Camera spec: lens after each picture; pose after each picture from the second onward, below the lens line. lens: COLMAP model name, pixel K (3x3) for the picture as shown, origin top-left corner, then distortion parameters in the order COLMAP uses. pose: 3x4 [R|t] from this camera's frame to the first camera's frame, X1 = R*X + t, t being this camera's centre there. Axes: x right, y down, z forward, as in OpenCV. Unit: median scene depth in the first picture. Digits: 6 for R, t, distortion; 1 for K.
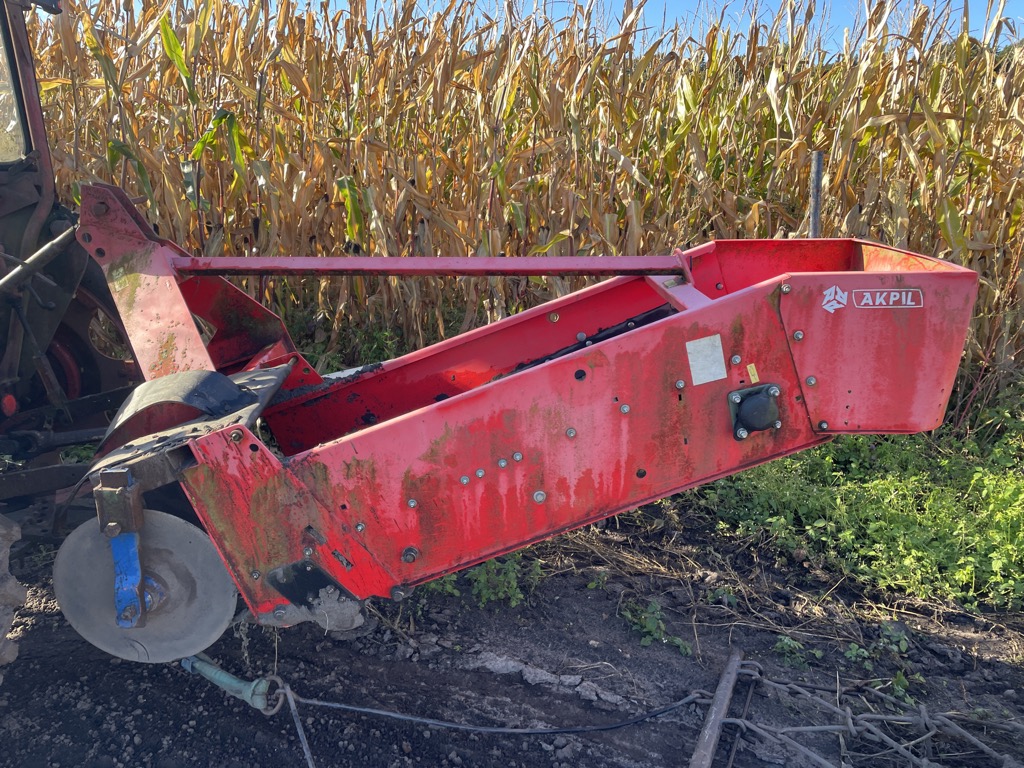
lens RADIAL K [[774.7, 0, 513.0], [0, 774.7, 375.5], [0, 0, 1]] dist [0.087506, -0.107721]
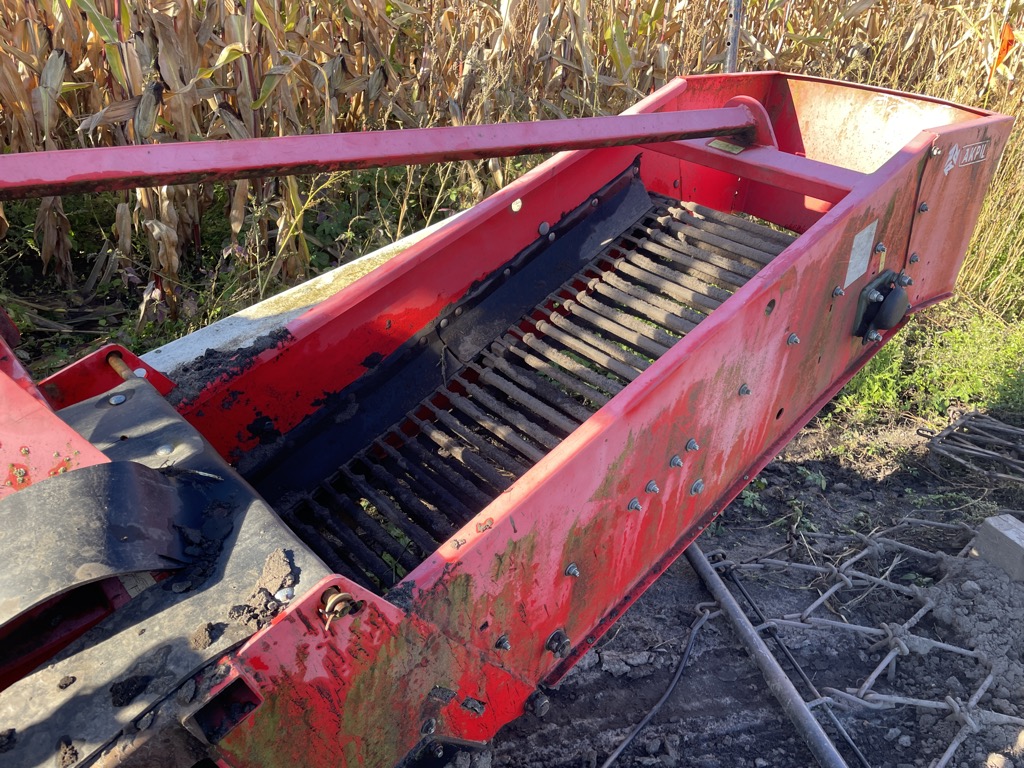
lens RADIAL K [[774.7, 0, 520.5], [0, 774.7, 372.3], [0, 0, 1]] dist [0.087506, -0.107721]
pose [[0.759370, -0.251190, 0.600218, -0.422798], [0.106615, 0.958044, 0.266054, -0.126808], [-0.641865, -0.138041, 0.754290, 0.522983]]
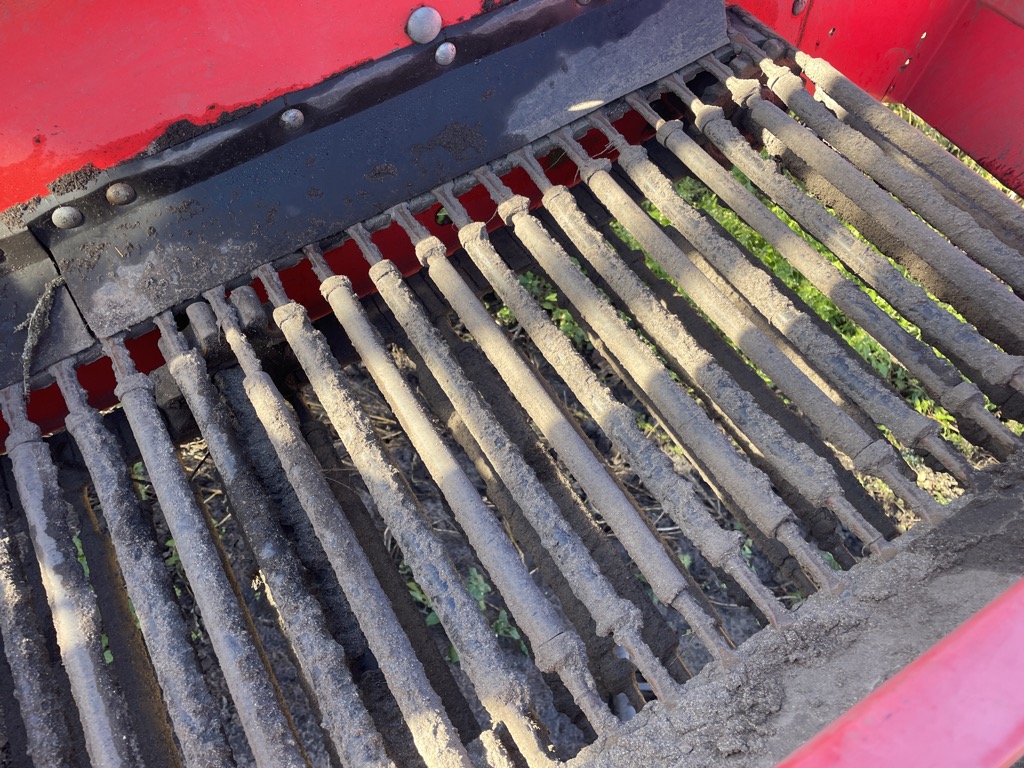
lens RADIAL K [[840.0, 0, 511.0], [0, 840.0, 384.7], [0, 0, 1]] dist [-0.006112, -0.012993]
pose [[0.828906, -0.161361, 0.535609, -0.063043], [-0.136673, 0.870054, 0.473632, -0.090970], [-0.542435, -0.465800, 0.699139, 0.817699]]
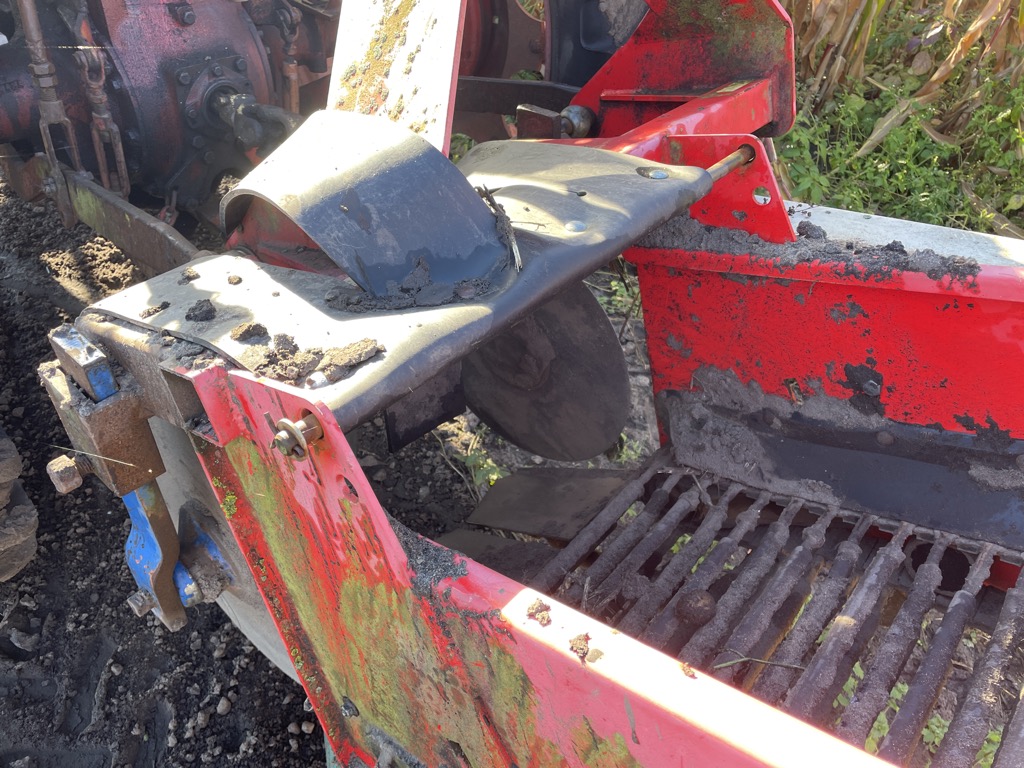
lens RADIAL K [[774.7, 0, 524.2], [0, 774.7, 377.9], [0, 0, 1]] dist [0.087506, -0.107721]
pose [[0.727580, 0.492546, -0.477520, -0.142816], [-0.281435, 0.849104, 0.447009, -0.074115], [0.625637, -0.190844, 0.756411, 0.706597]]
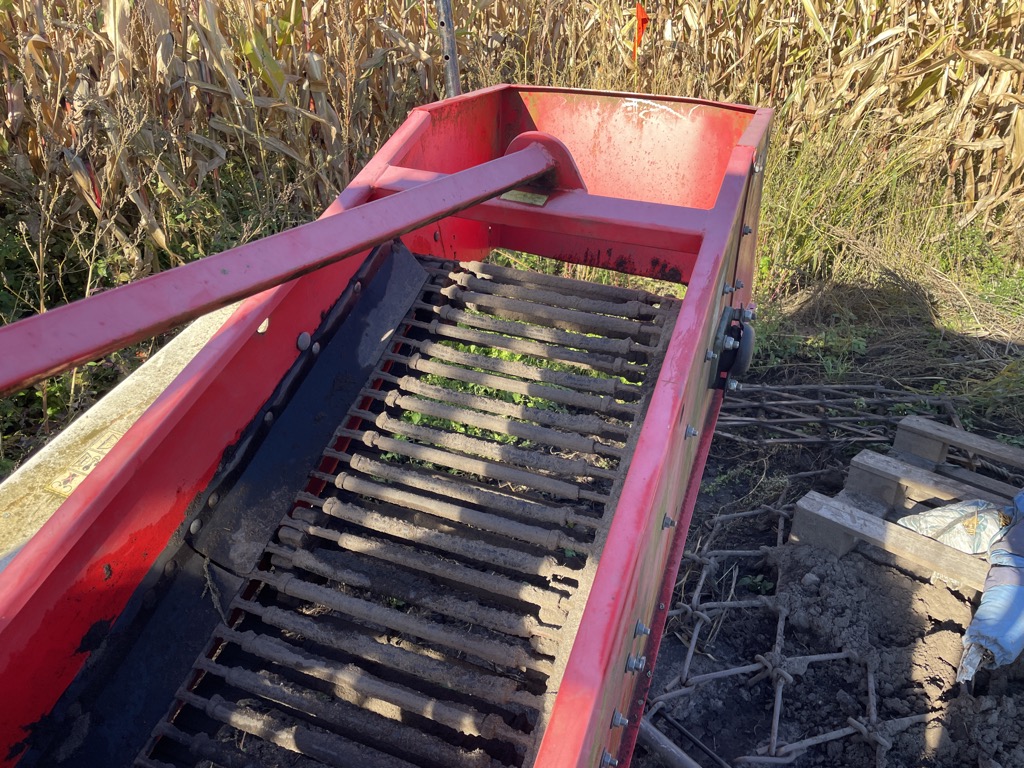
lens RADIAL K [[774.7, 0, 519.4], [0, 774.7, 366.8], [0, 0, 1]] dist [0.087506, -0.107721]
pose [[0.394804, -0.399807, 0.827215, -0.306720], [0.231845, 0.914570, 0.331375, -0.186788], [-0.889032, 0.060957, 0.453769, 0.728061]]
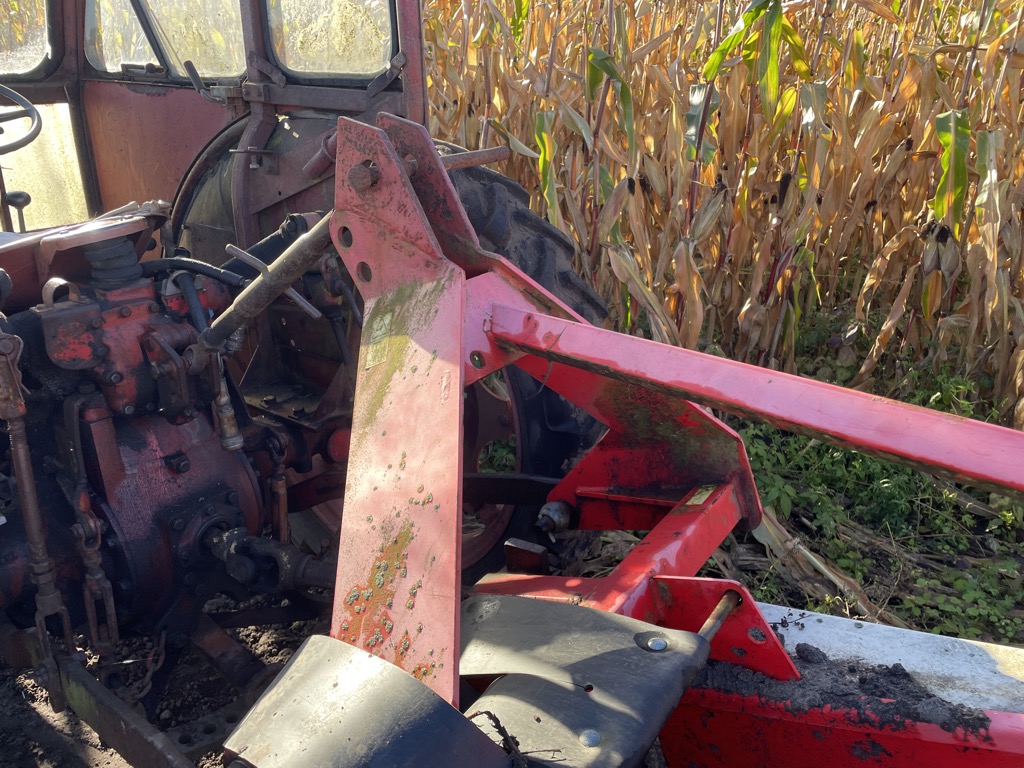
lens RADIAL K [[774.7, 0, 525.2], [0, 774.7, 373.2], [0, 0, 1]] dist [0.087506, -0.107721]
pose [[0.789728, 0.220048, -0.572632, -0.182833], [-0.176419, 0.975485, 0.131550, -0.177060], [0.587542, -0.002866, 0.809189, 0.699319]]
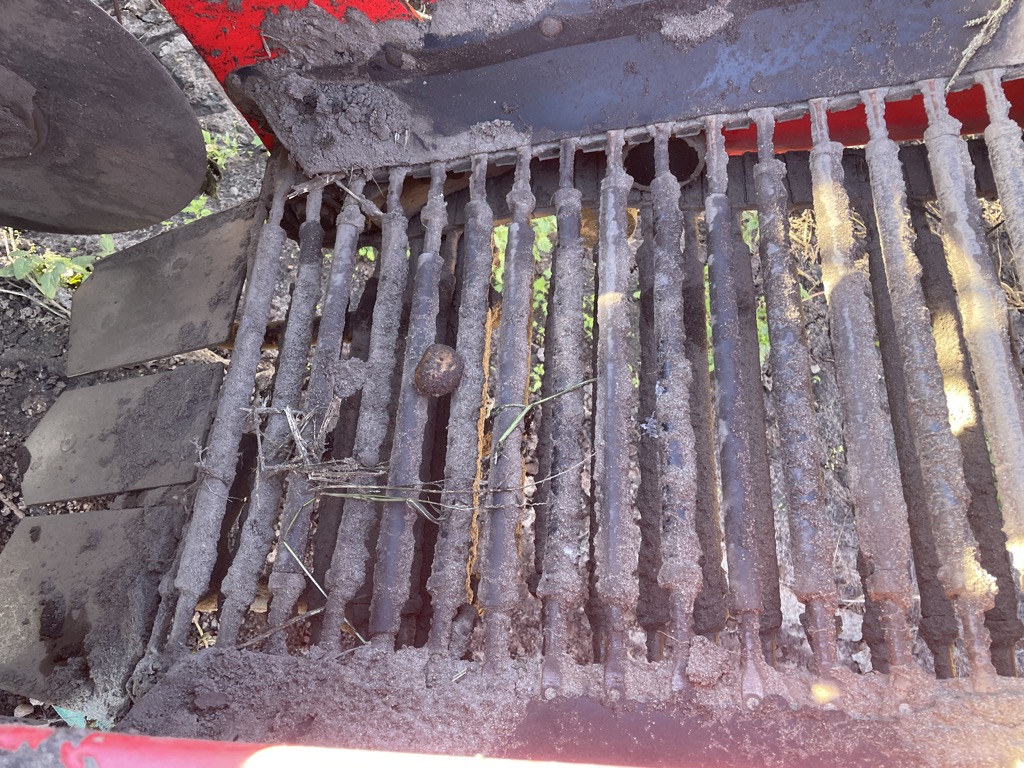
lens RADIAL K [[774.7, 0, 518.5], [0, 774.7, 376.4], [0, 0, 1]] dist [0.087506, -0.107721]
pose [[0.985449, 0.153573, 0.072845, -0.201257], [-0.158505, 0.675532, 0.720092, -0.037252], [0.061378, -0.721160, 0.690045, 0.834237]]
